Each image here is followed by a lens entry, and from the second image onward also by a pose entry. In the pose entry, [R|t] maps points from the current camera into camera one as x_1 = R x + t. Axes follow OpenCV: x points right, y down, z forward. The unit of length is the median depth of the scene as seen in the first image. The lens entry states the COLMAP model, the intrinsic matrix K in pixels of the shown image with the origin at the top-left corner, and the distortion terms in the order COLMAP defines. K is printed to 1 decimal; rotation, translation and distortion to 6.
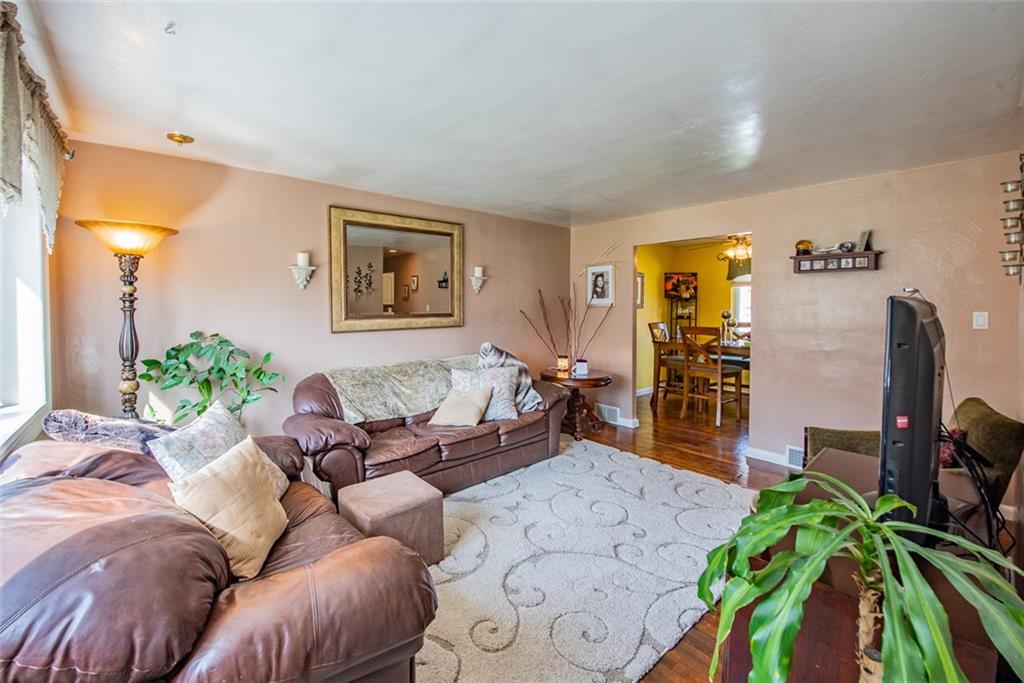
lens RADIAL K [[417.0, 0, 506.5], [0, 417.0, 322.1], [0, 0, 1]] dist [-0.000587, -0.000051]
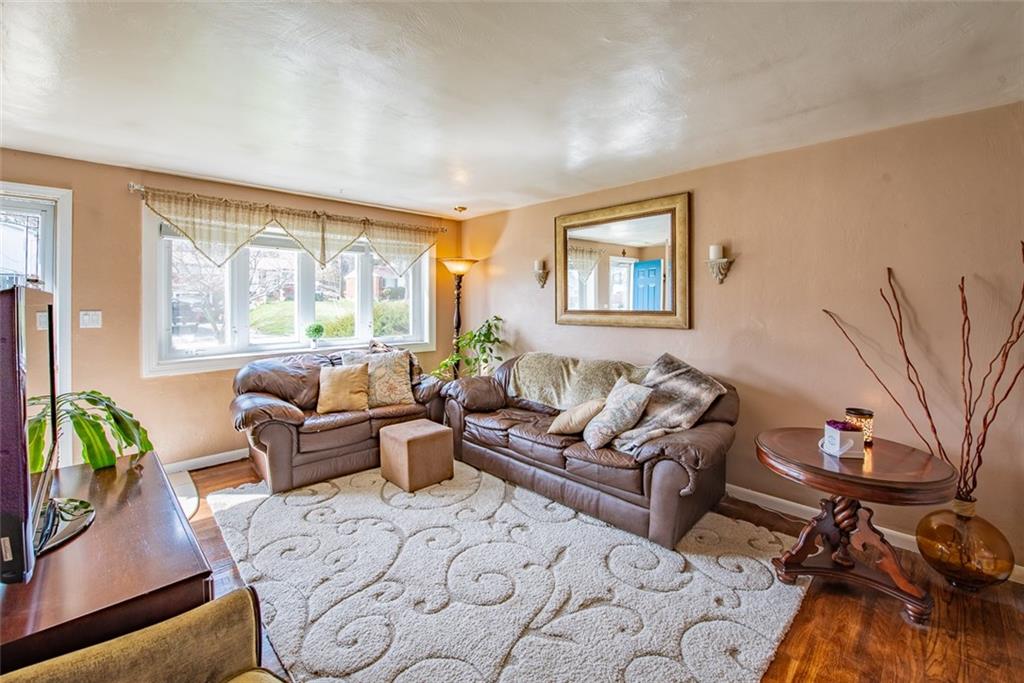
lens RADIAL K [[423.5, 0, 506.6], [0, 423.5, 303.4], [0, 0, 1]] dist [-0.000238, -0.000023]
pose [[0.064347, 0.006383, -0.997907, 0.784429], [-0.038172, 0.999263, 0.003930, -0.031344], [0.997197, 0.037839, 0.064543, 0.784025]]
